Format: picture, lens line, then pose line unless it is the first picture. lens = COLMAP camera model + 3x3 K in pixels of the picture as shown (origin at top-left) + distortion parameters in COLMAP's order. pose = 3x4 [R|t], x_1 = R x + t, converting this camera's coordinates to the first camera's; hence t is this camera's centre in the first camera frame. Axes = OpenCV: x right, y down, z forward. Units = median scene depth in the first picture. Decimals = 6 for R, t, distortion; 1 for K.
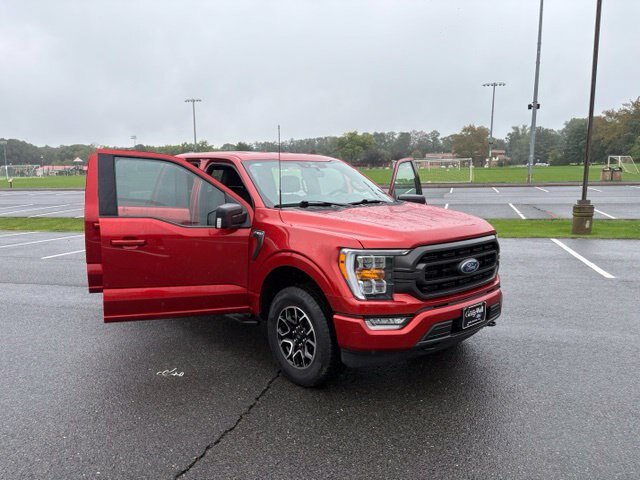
lens RADIAL K [[472.5, 0, 320.0], [0, 472.5, 240.0], [0, 0, 1]] dist [0.004751, -0.000310]
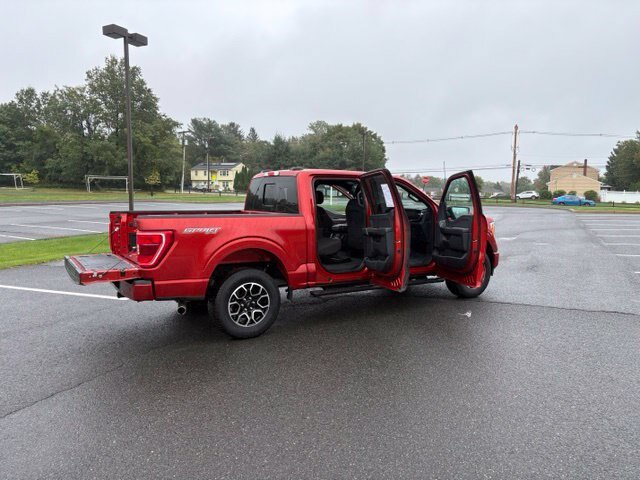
lens RADIAL K [[468.0, 0, 320.0], [0, 468.0, 240.0], [0, 0, 1]] dist [0.003089, -0.002135]
pose [[0.153774, -0.084104, 0.984520, -2.134449], [0.131677, 0.989228, 0.063939, -0.140263], [-0.979293, 0.119807, 0.163192, 1.329990]]
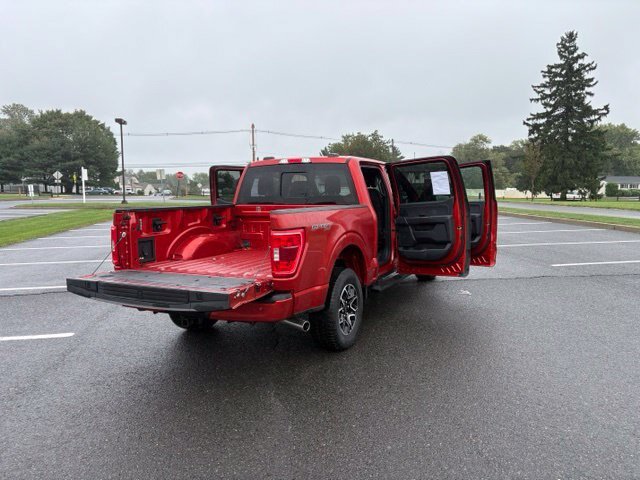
lens RADIAL K [[472.5, 0, 320.0], [0, 472.5, 240.0], [0, 0, 1]] dist [0.004751, -0.000310]
pose [[-0.397027, -0.082646, 0.914078, -1.880255], [0.139402, 0.978953, 0.149060, -0.265413], [-0.907158, 0.186605, -0.377150, 2.337399]]
